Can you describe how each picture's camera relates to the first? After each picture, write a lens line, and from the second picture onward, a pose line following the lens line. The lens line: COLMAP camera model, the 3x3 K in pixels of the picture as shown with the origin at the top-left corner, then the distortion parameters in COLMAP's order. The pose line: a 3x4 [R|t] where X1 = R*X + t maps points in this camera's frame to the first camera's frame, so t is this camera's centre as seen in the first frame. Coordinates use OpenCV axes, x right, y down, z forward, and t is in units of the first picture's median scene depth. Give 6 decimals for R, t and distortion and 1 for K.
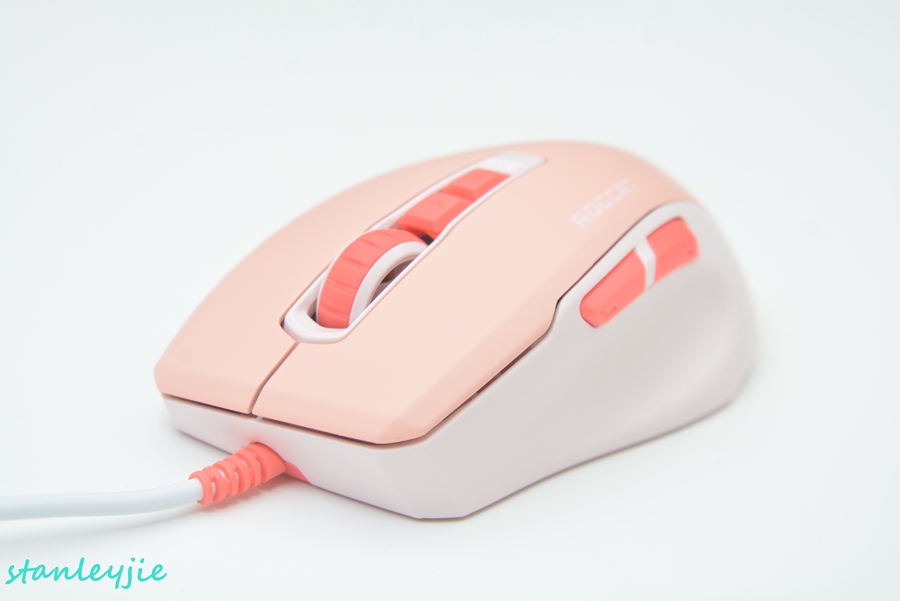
lens RADIAL K [[1183.4, 0, 450.0], [0, 1183.4, 300.5], [0, 0, 1]] dist [0.021671, 0.014768]
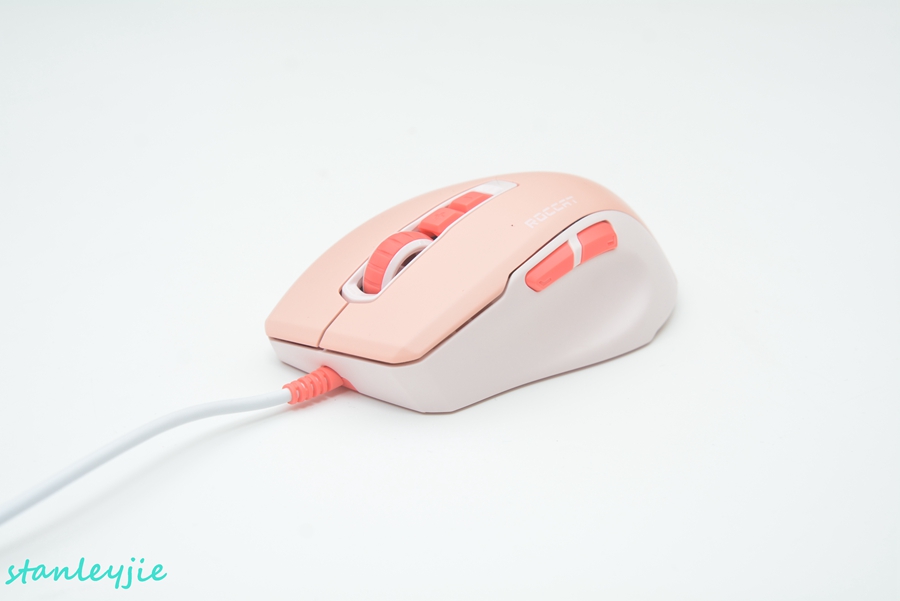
lens RADIAL K [[903.4, 0, 450.0], [0, 903.4, 300.5], [0, 0, 1]] dist [-0.006709, -0.001010]
pose [[0.994819, -0.010211, -0.101150, 0.128174], [0.010701, 0.999933, 0.004308, 0.027676], [0.101100, -0.005368, 0.994862, -0.192889]]
